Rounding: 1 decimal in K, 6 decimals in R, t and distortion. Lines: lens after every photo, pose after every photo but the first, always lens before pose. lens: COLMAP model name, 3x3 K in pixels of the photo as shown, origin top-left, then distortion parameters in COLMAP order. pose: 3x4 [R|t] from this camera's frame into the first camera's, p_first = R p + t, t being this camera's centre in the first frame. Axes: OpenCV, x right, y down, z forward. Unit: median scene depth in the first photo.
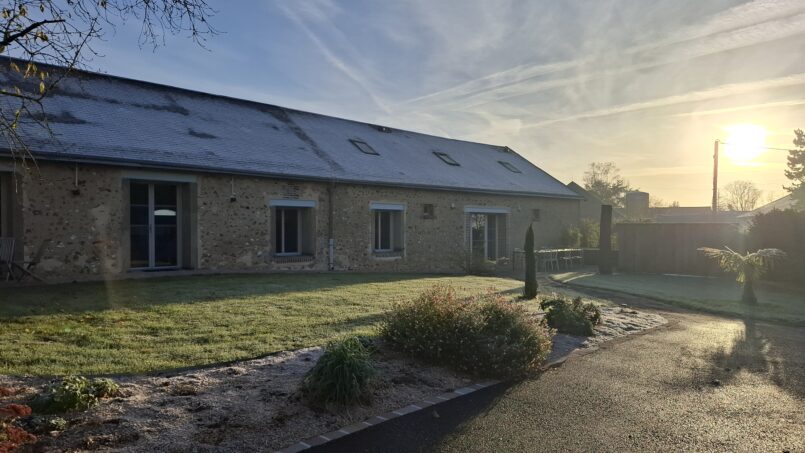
lens RADIAL K [[553.4, 0, 405.6], [0, 553.4, 239.3], [0, 0, 1]] dist [0.113465, -0.137463]
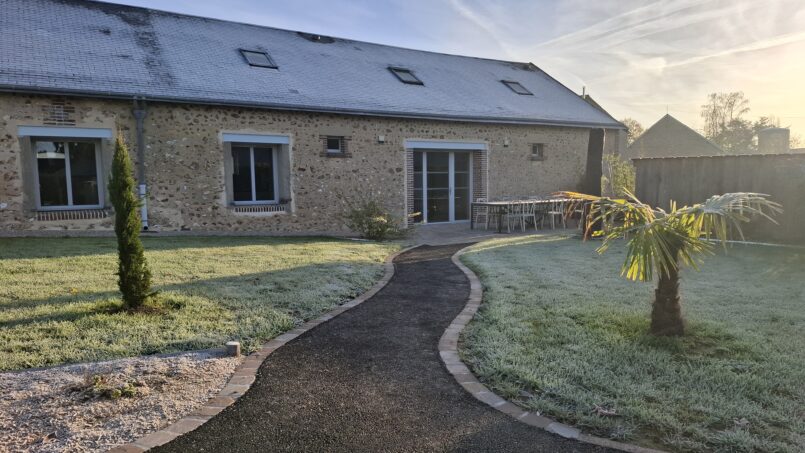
lens RADIAL K [[553.4, 0, 405.6], [0, 553.4, 239.3], [0, 0, 1]] dist [0.113465, -0.137463]
pose [[0.977096, 0.010300, -0.212551, 0.372319], [0.007744, 0.996445, 0.083885, 0.011341], [0.212660, -0.083610, 0.973543, 0.428400]]
